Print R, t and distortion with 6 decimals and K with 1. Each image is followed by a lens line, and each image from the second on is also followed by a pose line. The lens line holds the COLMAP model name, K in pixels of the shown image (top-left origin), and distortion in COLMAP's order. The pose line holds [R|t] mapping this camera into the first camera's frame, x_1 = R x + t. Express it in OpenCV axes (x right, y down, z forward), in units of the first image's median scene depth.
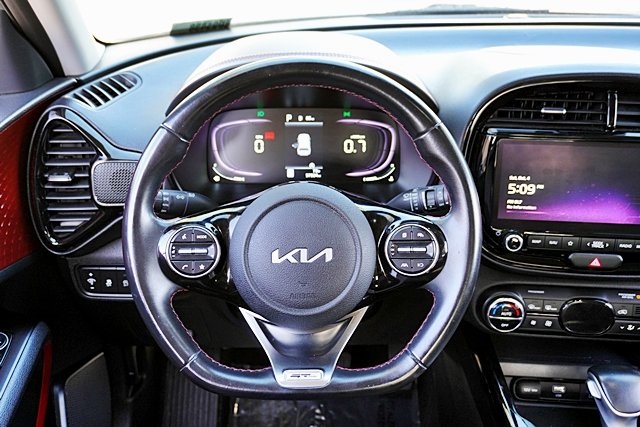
lens RADIAL K [[689.6, 0, 317.3], [0, 689.6, 226.4], [0, 0, 1]] dist [0.029028, 0.022266]
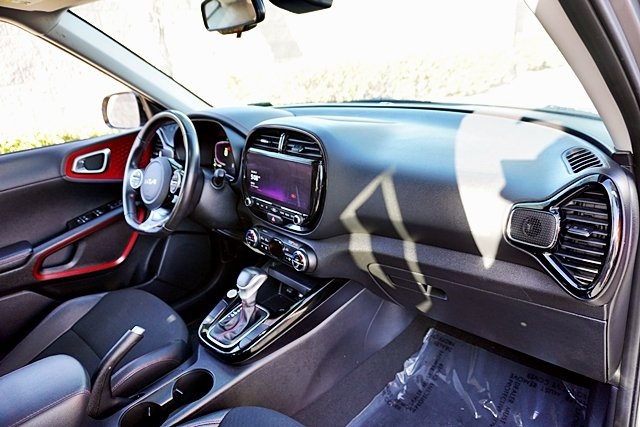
lens RADIAL K [[429.7, 0, 320.0], [0, 429.7, 213.5], [0, 0, 1]] dist [-0.053343, 0.039505]
pose [[0.708628, 0.179811, -0.682287, 1.211357], [-0.228495, 0.973356, 0.019203, -0.016081], [0.667561, 0.142291, 0.730833, 0.171448]]
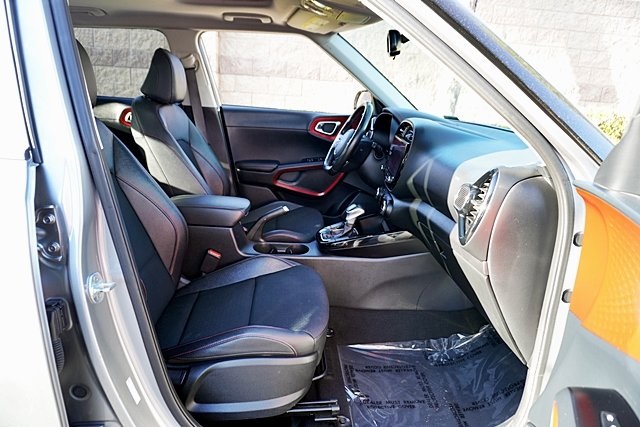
lens RADIAL K [[429.7, 0, 320.0], [0, 429.7, 213.5], [0, 0, 1]] dist [-0.053343, 0.039505]
pose [[0.057859, 0.286011, -0.956478, 1.943431], [-0.506935, 0.833790, 0.218659, -0.076286], [0.860040, 0.472221, 0.193231, 0.416742]]
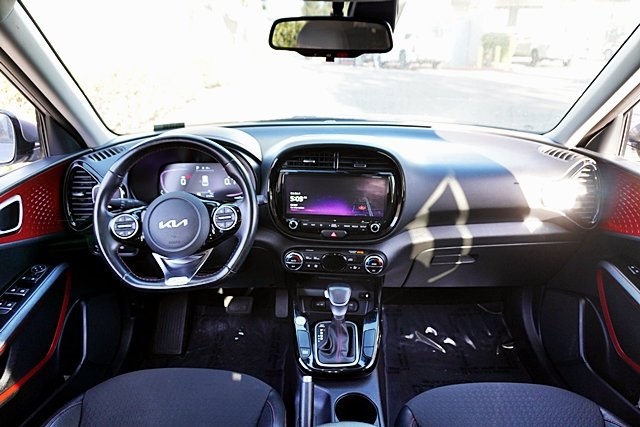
lens RADIAL K [[429.7, 0, 320.0], [0, 429.7, 213.5], [0, 0, 1]] dist [-0.053343, 0.039505]
pose [[0.999964, -0.001292, -0.008374, 0.337939], [0.000429, 0.994751, -0.102322, 0.109470], [0.008462, 0.102315, 0.994716, -0.249007]]
